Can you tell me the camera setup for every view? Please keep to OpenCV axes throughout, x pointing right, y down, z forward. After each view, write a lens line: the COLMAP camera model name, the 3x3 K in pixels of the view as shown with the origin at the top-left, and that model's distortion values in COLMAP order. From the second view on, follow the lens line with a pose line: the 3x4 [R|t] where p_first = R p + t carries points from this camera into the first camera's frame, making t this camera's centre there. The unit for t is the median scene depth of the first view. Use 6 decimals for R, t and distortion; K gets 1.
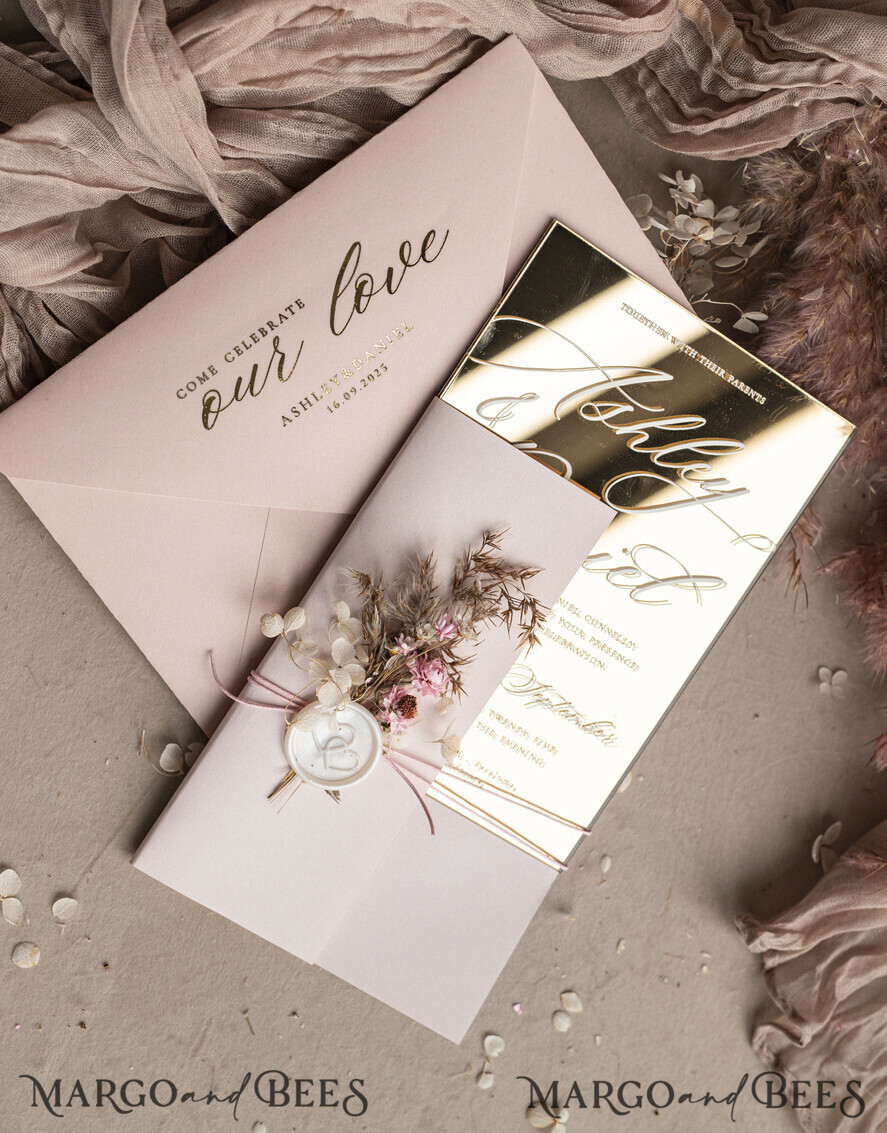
lens RADIAL K [[2099.6, 0, 443.0], [0, 2099.6, 456.2], [0, 0, 1]] dist [-0.011459, -0.060007]
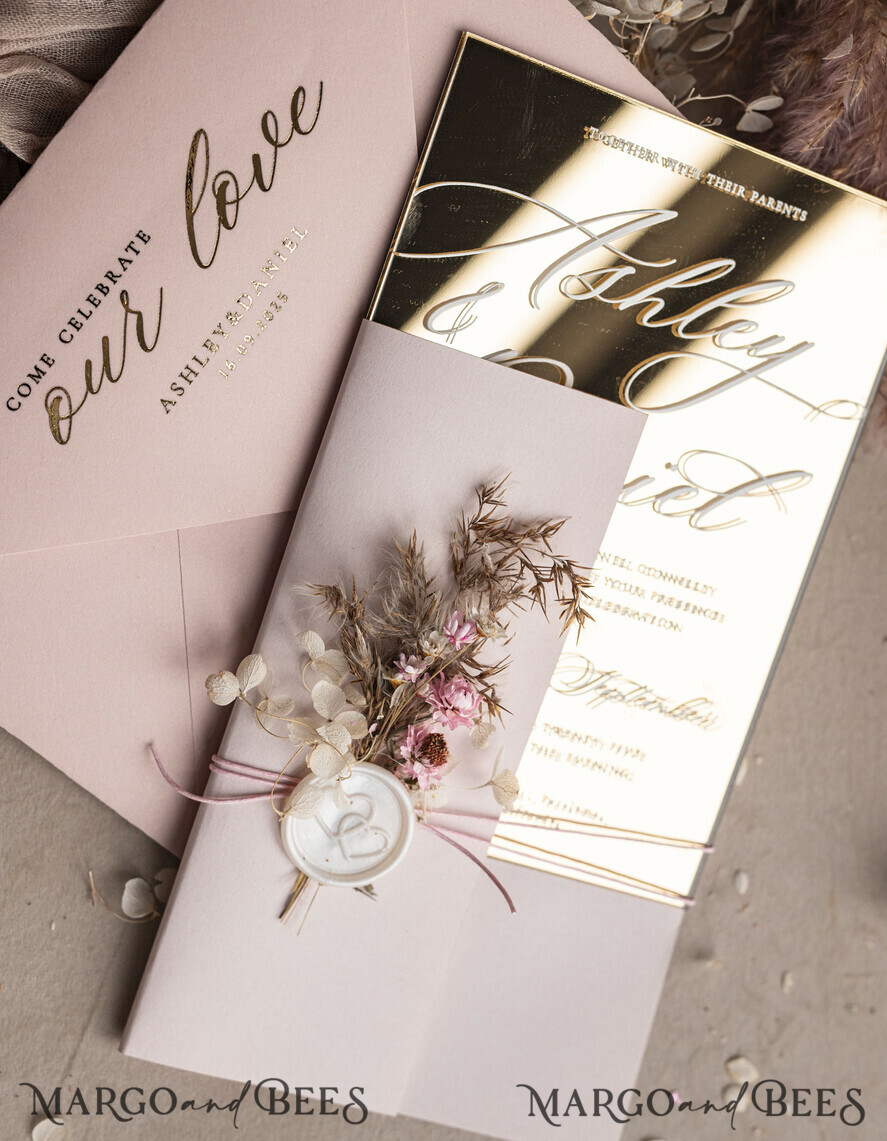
lens RADIAL K [[2075.1, 0, 425.9], [0, 2075.1, 596.4], [0, 0, 1]] dist [-0.054028, 0.187782]
pose [[0.967704, -0.251854, 0.010912, -0.014296], [0.250610, 0.965804, 0.066461, 0.020581], [-0.027277, -0.061580, 0.997729, 0.293469]]
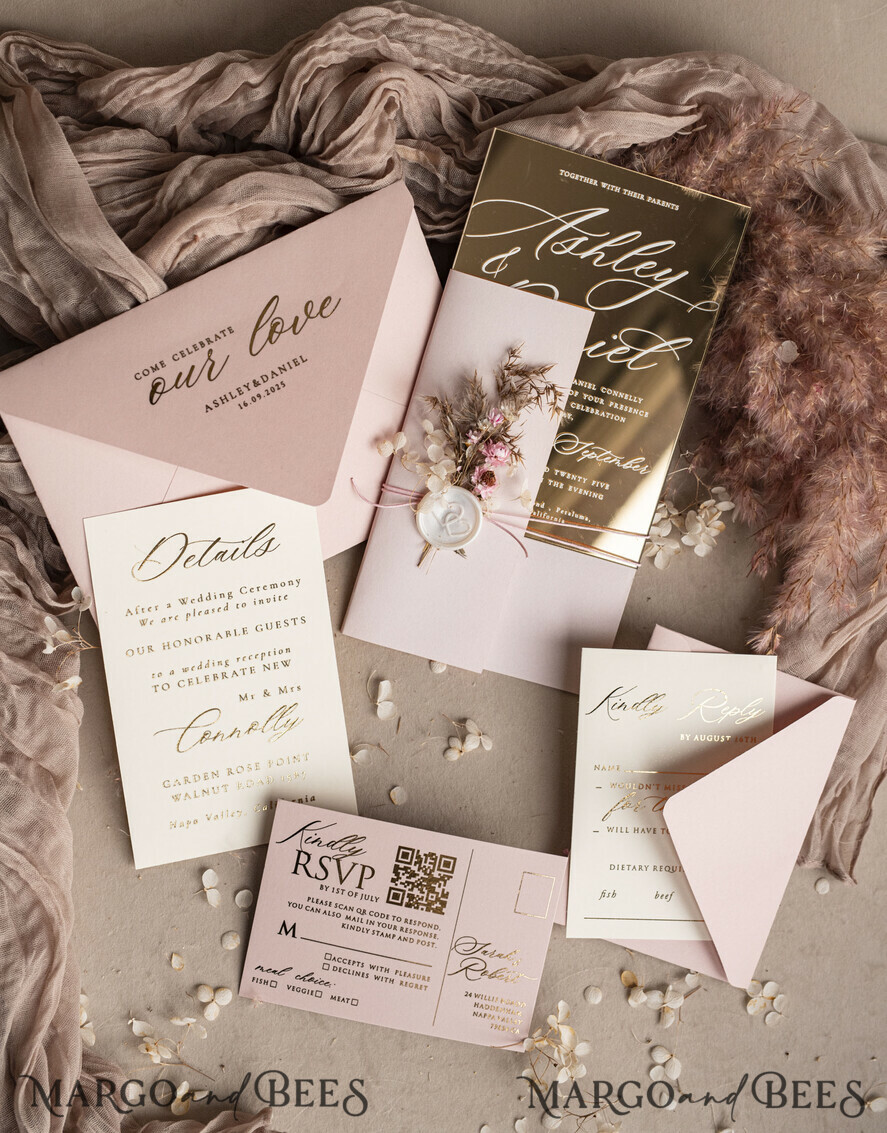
lens RADIAL K [[2758.4, 0, 398.2], [0, 2758.4, 508.6], [0, 0, 1]] dist [-0.100441, 0.794784]
pose [[0.950161, -0.262366, -0.168398, 0.239332], [0.266069, 0.963954, -0.000598, 0.123479], [0.162485, -0.044238, 0.985719, -0.894329]]
